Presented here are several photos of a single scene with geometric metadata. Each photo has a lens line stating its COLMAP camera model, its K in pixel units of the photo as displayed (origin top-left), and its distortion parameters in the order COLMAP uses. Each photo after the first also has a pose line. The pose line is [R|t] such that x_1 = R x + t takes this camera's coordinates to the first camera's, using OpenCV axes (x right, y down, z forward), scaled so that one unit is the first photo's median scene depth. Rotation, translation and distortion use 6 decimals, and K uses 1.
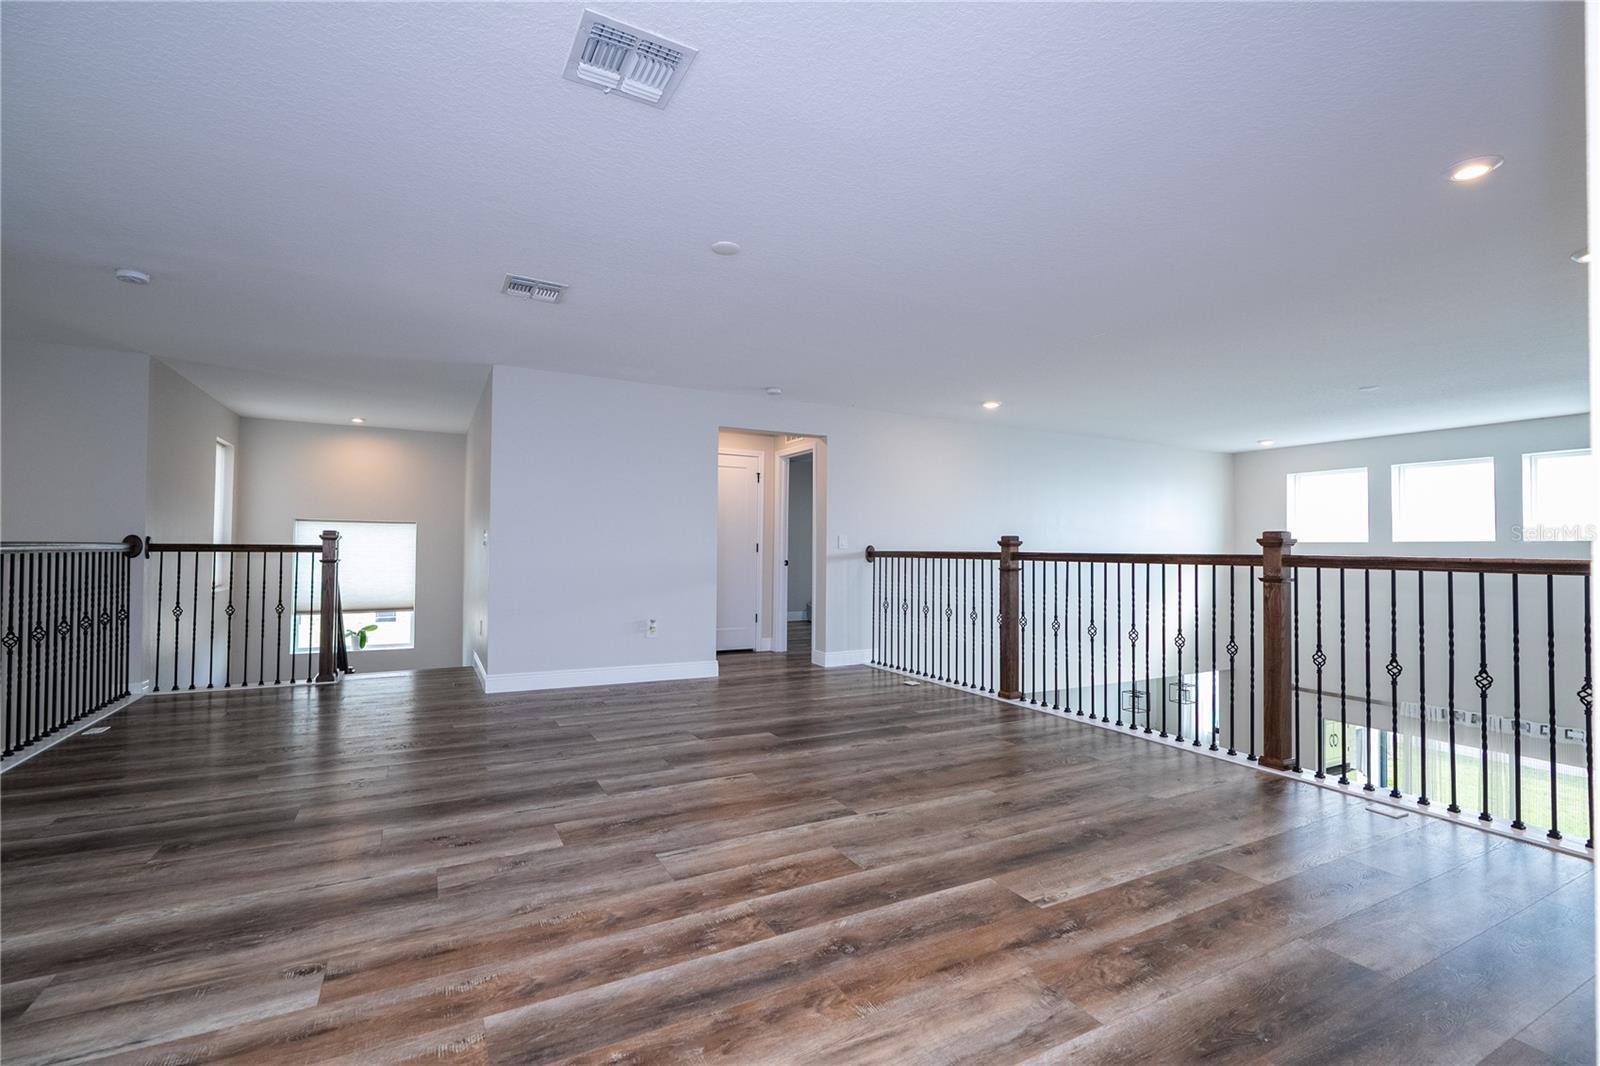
lens RADIAL K [[724.0, 0, 797.4], [0, 724.0, 542.5], [0, 0, 1]] dist [-0.005391, 0.002107]
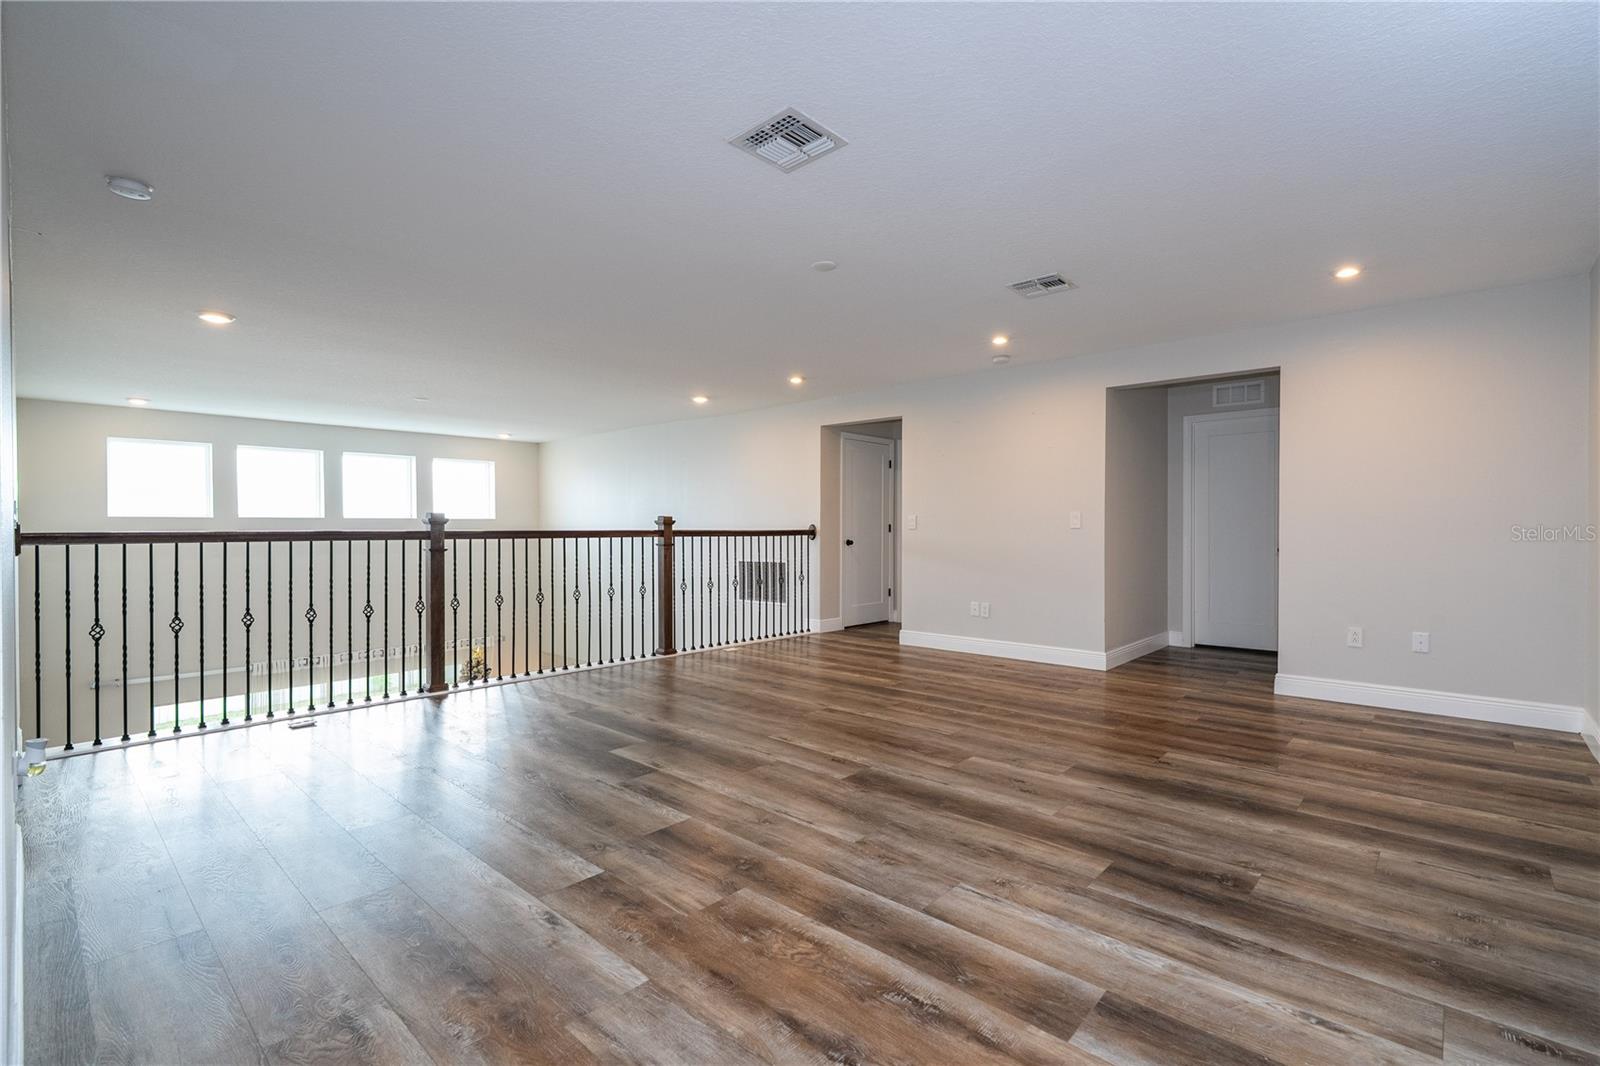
lens RADIAL K [[724.0, 0, 815.9], [0, 724.0, 521.9], [0, 0, 1]] dist [-0.005391, 0.002107]
pose [[-0.353528, -0.001920, 0.935422, -1.123414], [-0.014010, 0.999897, -0.003243, -0.001724], [-0.935319, -0.014252, -0.353518, 1.342235]]
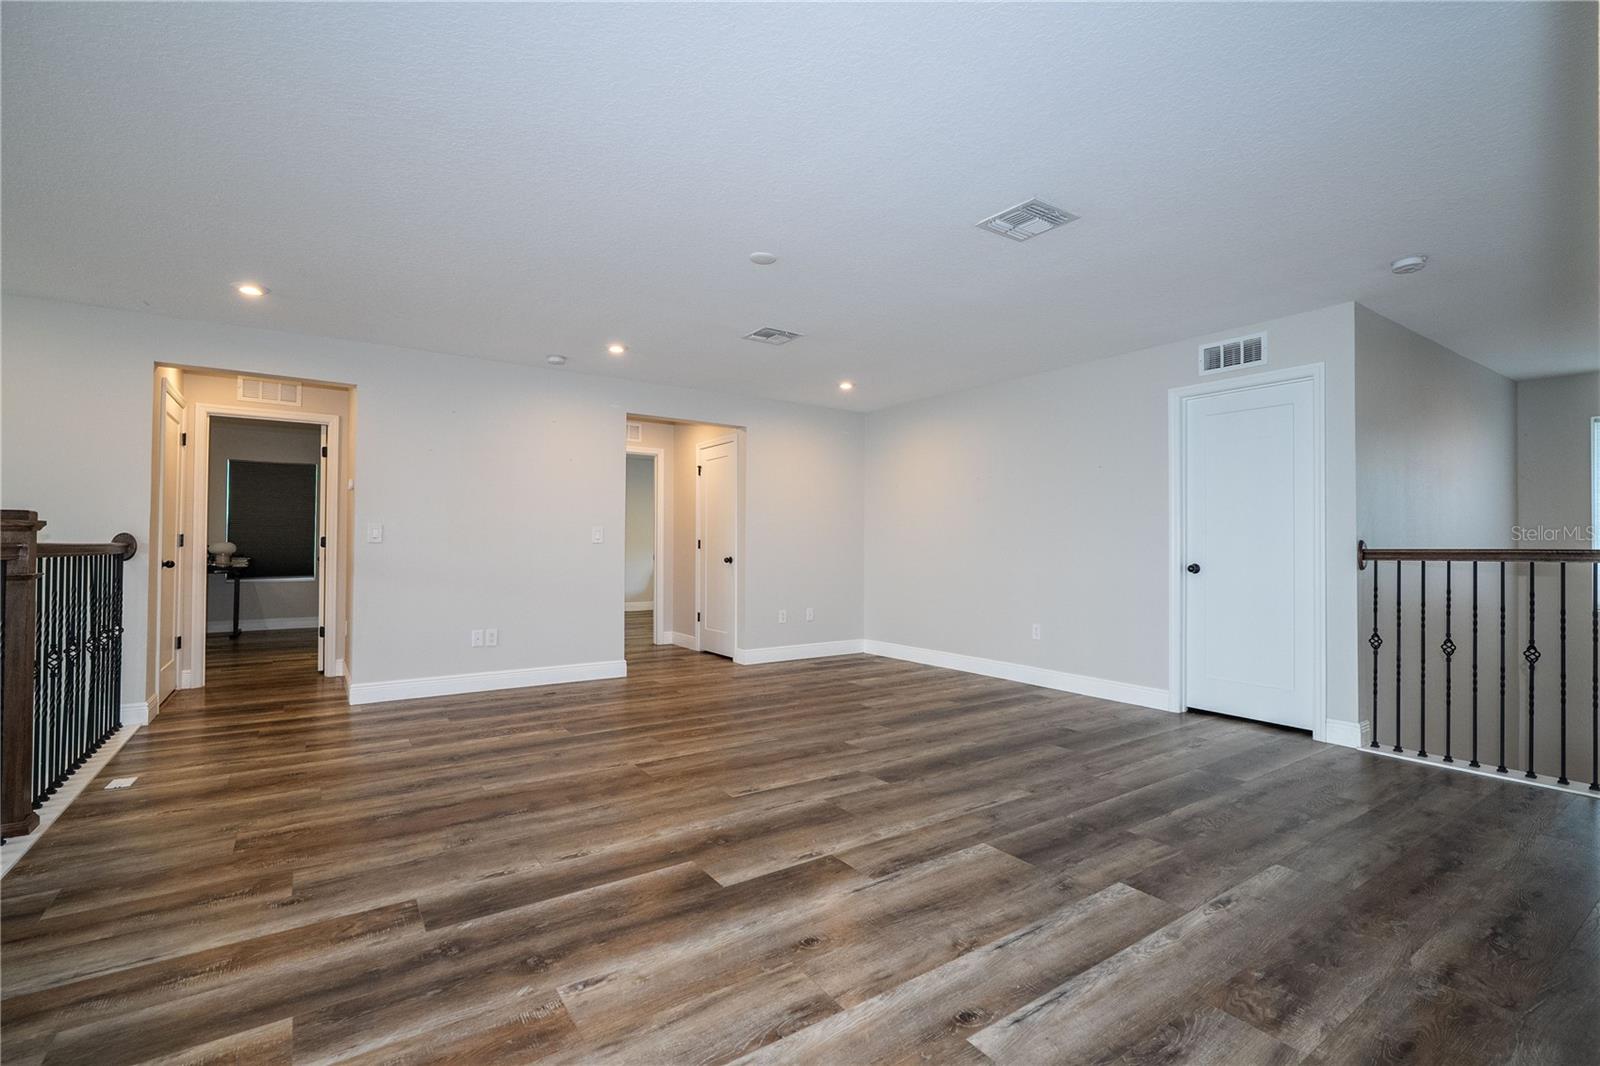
lens RADIAL K [[724.0, 0, 810.1], [0, 724.0, 540.2], [0, 0, 1]] dist [-0.005391, 0.002107]
pose [[-0.991038, -0.015957, -0.132622, -0.034295], [-0.013681, 0.999743, -0.018055, 0.017931], [0.132876, -0.016079, -0.991002, 1.929213]]
